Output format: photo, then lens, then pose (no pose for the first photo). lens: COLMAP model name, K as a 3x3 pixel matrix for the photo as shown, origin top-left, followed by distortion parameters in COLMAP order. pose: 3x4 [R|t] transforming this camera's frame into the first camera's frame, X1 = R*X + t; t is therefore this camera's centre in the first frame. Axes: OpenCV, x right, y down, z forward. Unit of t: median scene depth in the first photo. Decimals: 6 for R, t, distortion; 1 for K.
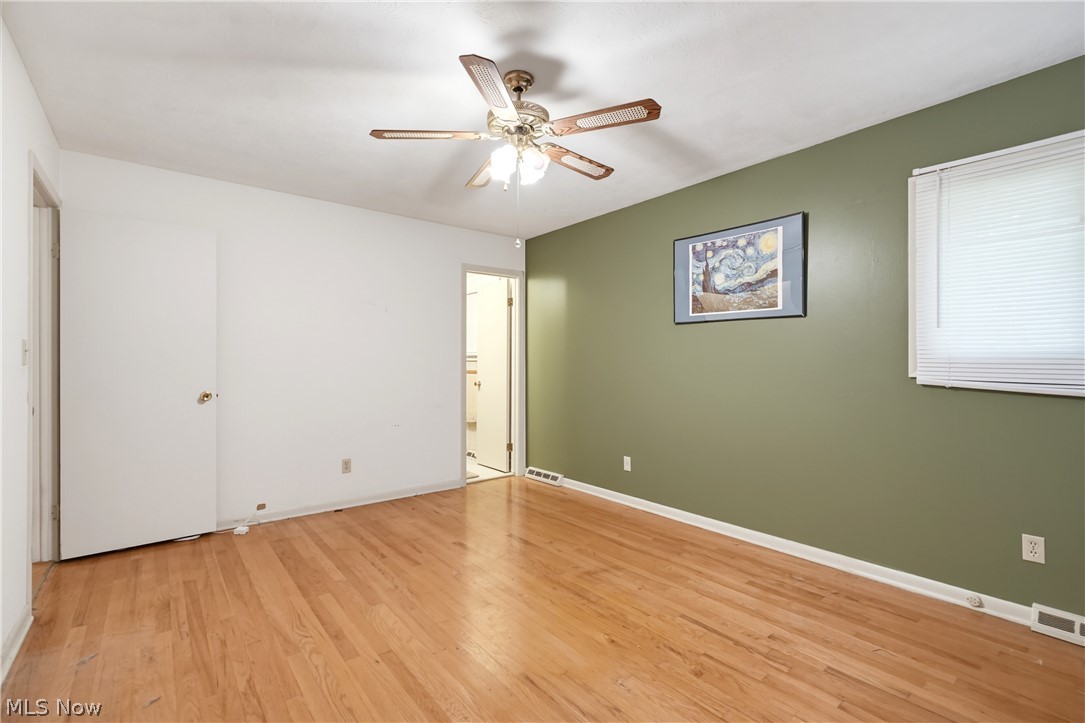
lens RADIAL K [[488.0, 0, 535.9], [0, 488.0, 362.3], [0, 0, 1]] dist [-0.000829, -0.000045]
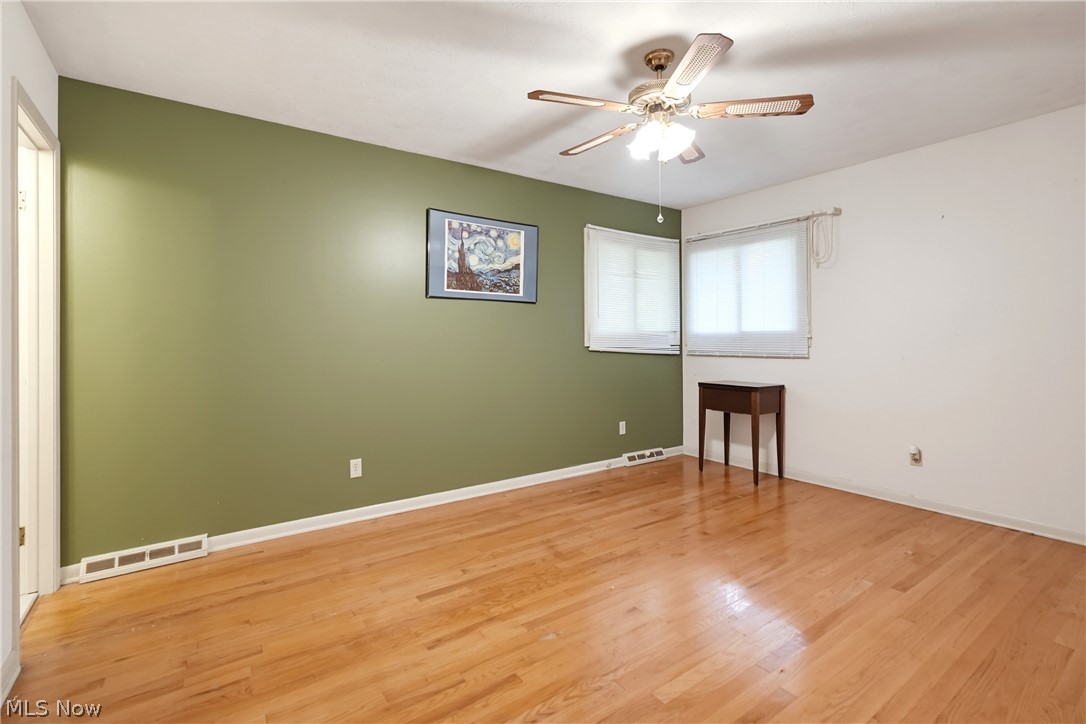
lens RADIAL K [[499.6, 0, 544.9], [0, 499.6, 337.7], [0, 0, 1]] dist [-0.004732, -0.000250]
pose [[0.050363, 0.003356, 0.998725, -0.737149], [0.006552, 0.999972, -0.003691, 0.004628], [-0.998709, 0.006729, 0.050340, 0.812753]]
